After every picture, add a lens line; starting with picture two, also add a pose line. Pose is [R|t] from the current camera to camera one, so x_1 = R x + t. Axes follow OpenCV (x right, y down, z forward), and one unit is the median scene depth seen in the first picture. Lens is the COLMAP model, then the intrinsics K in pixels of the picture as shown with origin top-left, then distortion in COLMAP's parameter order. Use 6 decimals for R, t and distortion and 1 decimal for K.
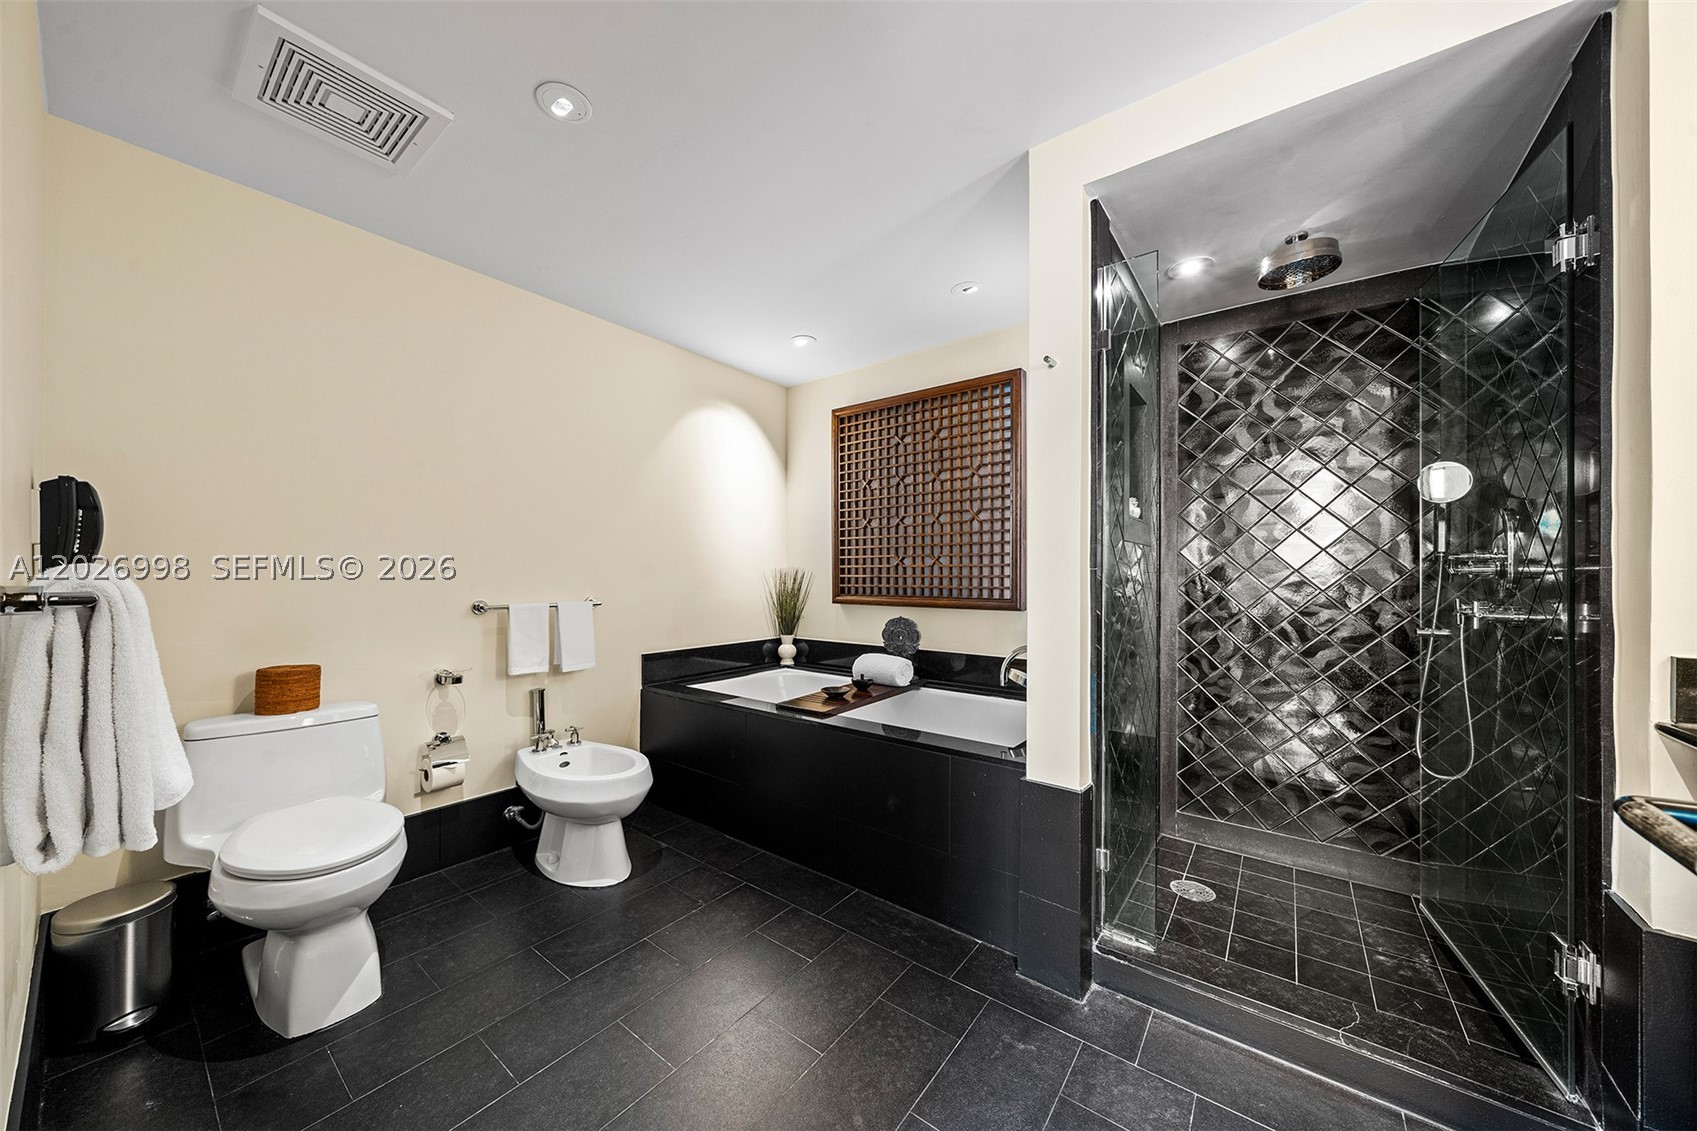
lens RADIAL K [[586.9, 0, 834.5], [0, 586.9, 561.9], [0, 0, 1]] dist [-0.002373, -0.000078]
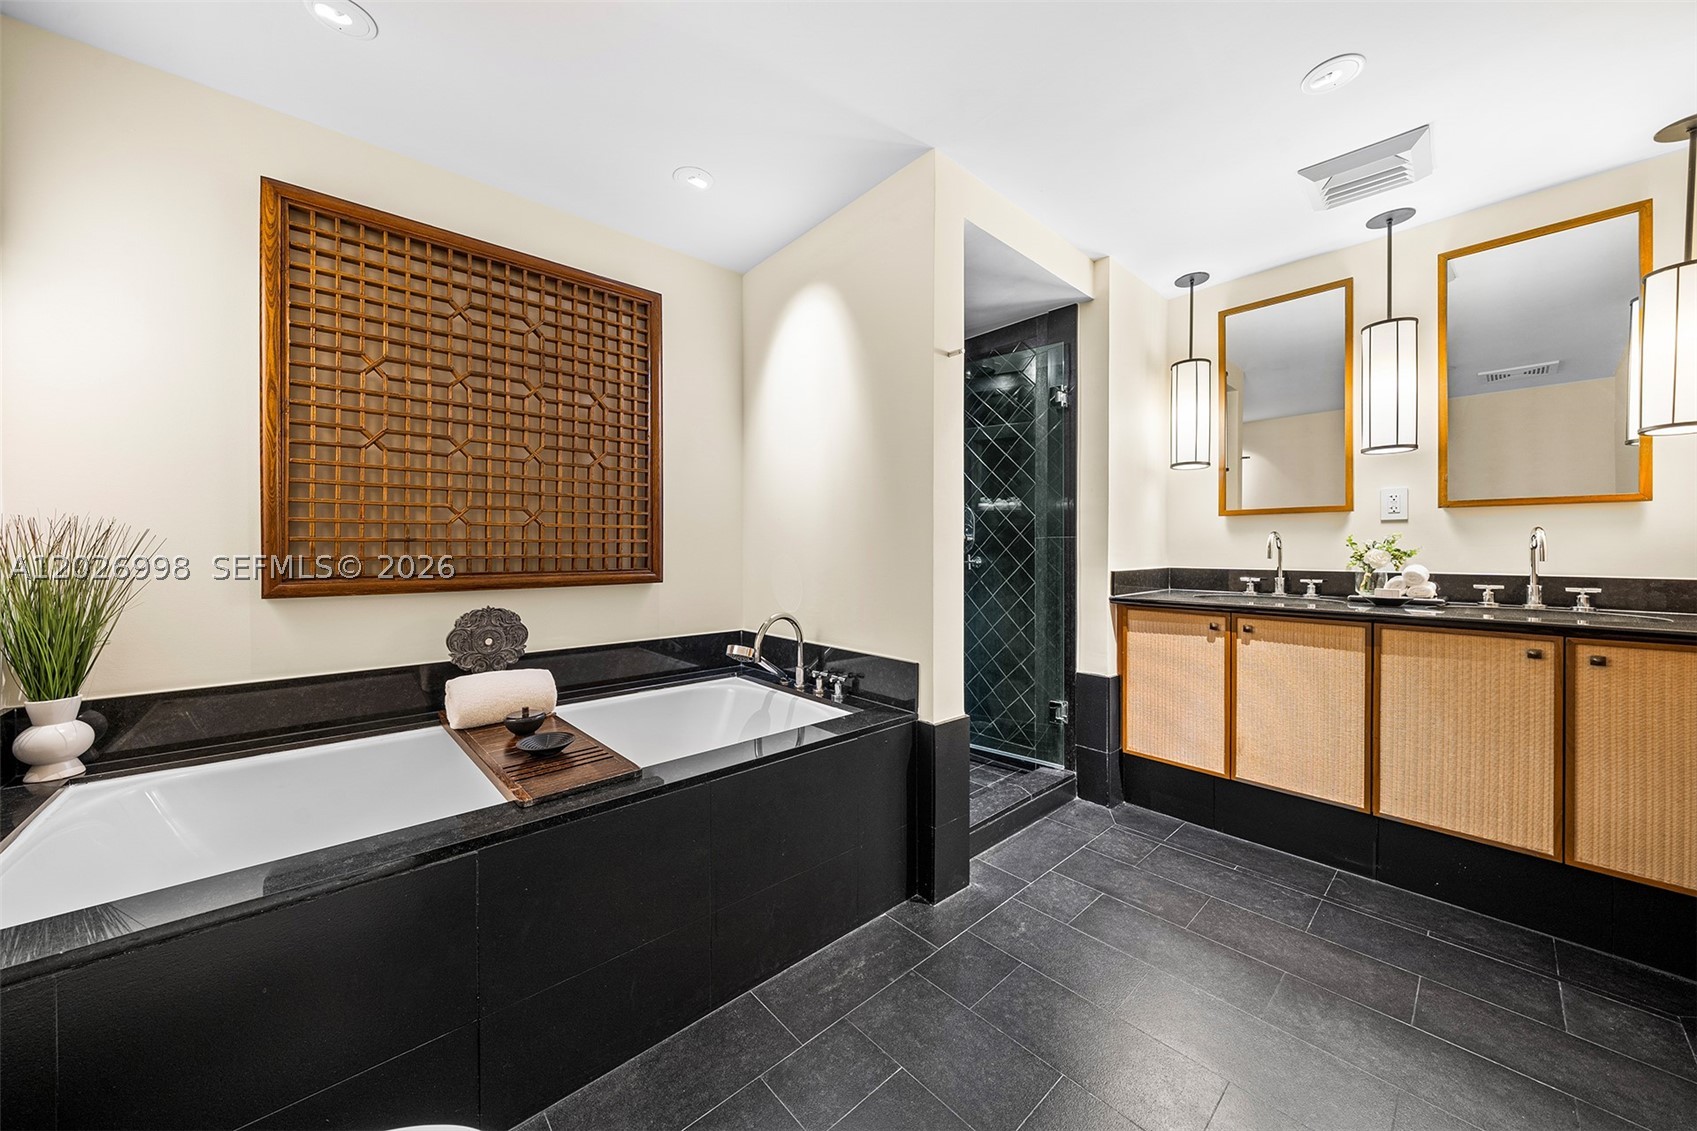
lens RADIAL K [[587.9, 0, 852.0], [0, 587.9, 543.6], [0, 0, 1]] dist [-0.007101, -0.000088]
pose [[0.173428, 0.006871, 0.984823, -0.412010], [-0.011786, 0.999919, -0.004901, 0.026324], [-0.984776, -0.010757, 0.173495, 0.515322]]
